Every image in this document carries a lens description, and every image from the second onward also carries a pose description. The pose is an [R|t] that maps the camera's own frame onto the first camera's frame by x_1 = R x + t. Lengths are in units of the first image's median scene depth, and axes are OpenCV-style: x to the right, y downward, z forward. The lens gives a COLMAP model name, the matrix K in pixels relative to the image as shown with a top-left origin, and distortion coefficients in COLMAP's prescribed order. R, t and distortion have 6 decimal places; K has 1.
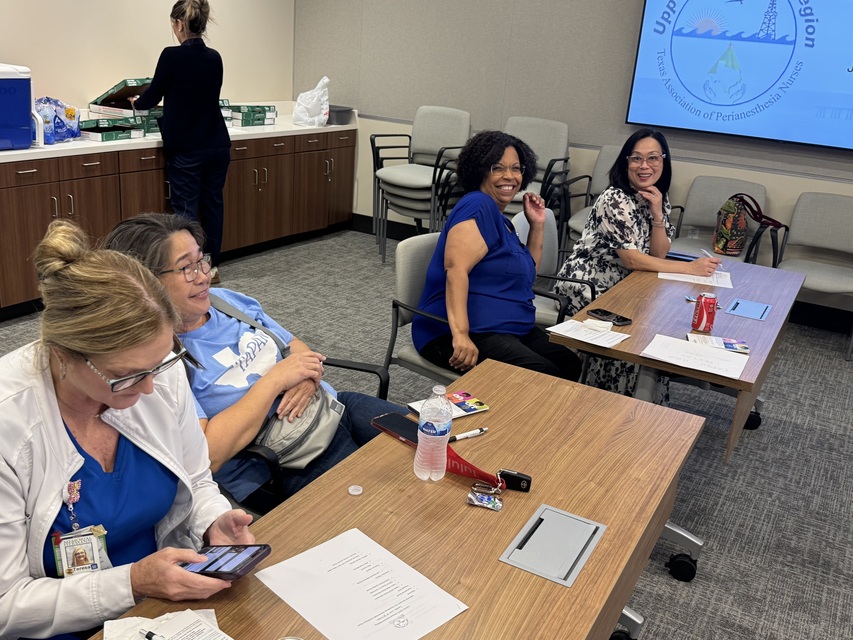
lens RADIAL K [[839.0, 0, 440.4], [0, 839.0, 322.2], [0, 0, 1]] dist [0.021790, 0.000000]
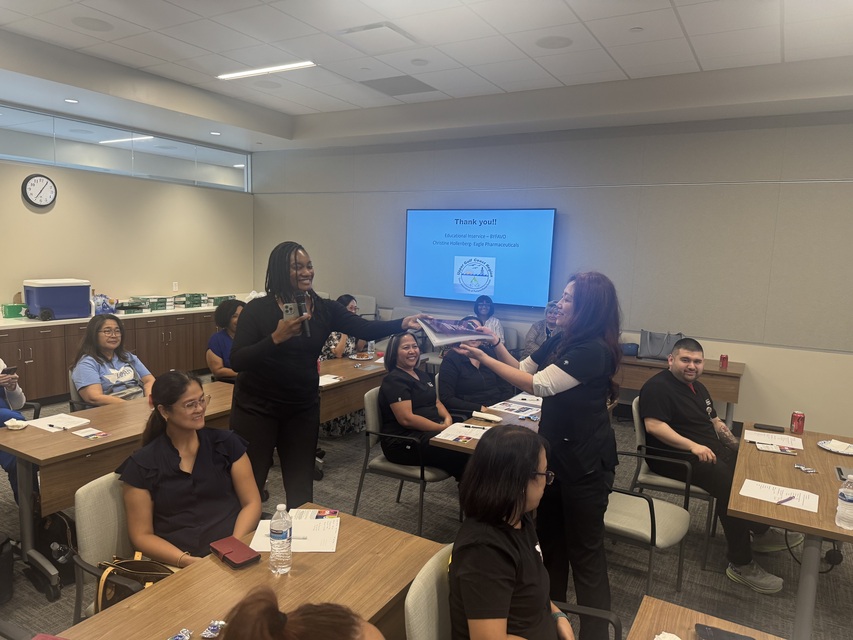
lens RADIAL K [[591.0, 0, 421.8], [0, 591.0, 322.9], [0, 0, 1]] dist [0.046580, -0.059860]
pose [[0.998189, -0.037088, -0.047365, 0.359870], [0.026455, 0.977753, -0.208084, 0.120788], [0.054029, 0.206454, 0.976963, -0.352955]]
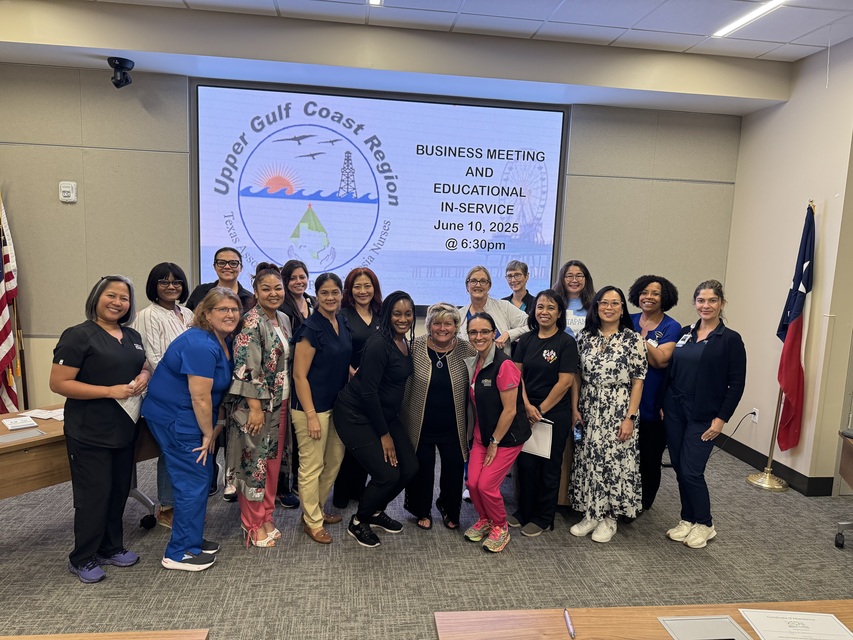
lens RADIAL K [[591.0, 0, 430.9], [0, 591.0, 323.8], [0, 0, 1]] dist [0.046580, -0.059860]
pose [[0.818730, -0.127238, 0.559904, 0.090505], [0.211972, 0.973234, -0.088793, -0.131642], [-0.533619, 0.191381, 0.823786, 0.462727]]
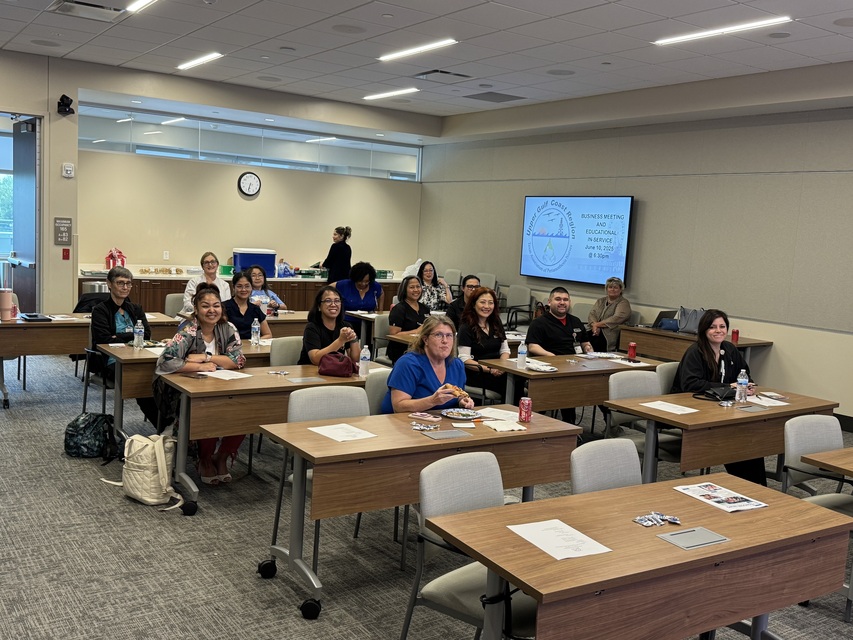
lens RADIAL K [[839.0, 0, 450.5], [0, 839.0, 332.9], [0, 0, 1]] dist [0.021790, 0.000000]
pose [[0.896891, 0.026877, -0.441433, 1.111261], [-0.132138, 0.968842, -0.209486, 0.414691], [0.422049, 0.246216, 0.872498, -0.992696]]
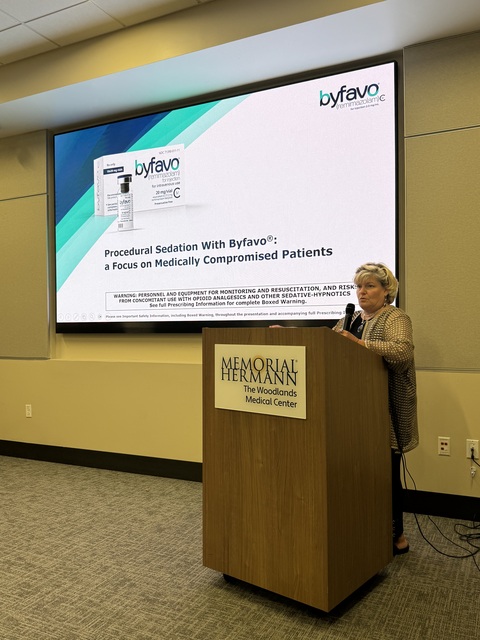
lens RADIAL K [[534.2, 0, 238.7], [0, 534.2, 319.6], [0, 0, 1]] dist [0.086997, -0.120327]
pose [[0.995451, -0.093065, 0.020424, 0.440319], [0.094635, 0.940839, -0.325372, -0.044966], [0.011065, 0.325824, 0.945366, 0.515835]]
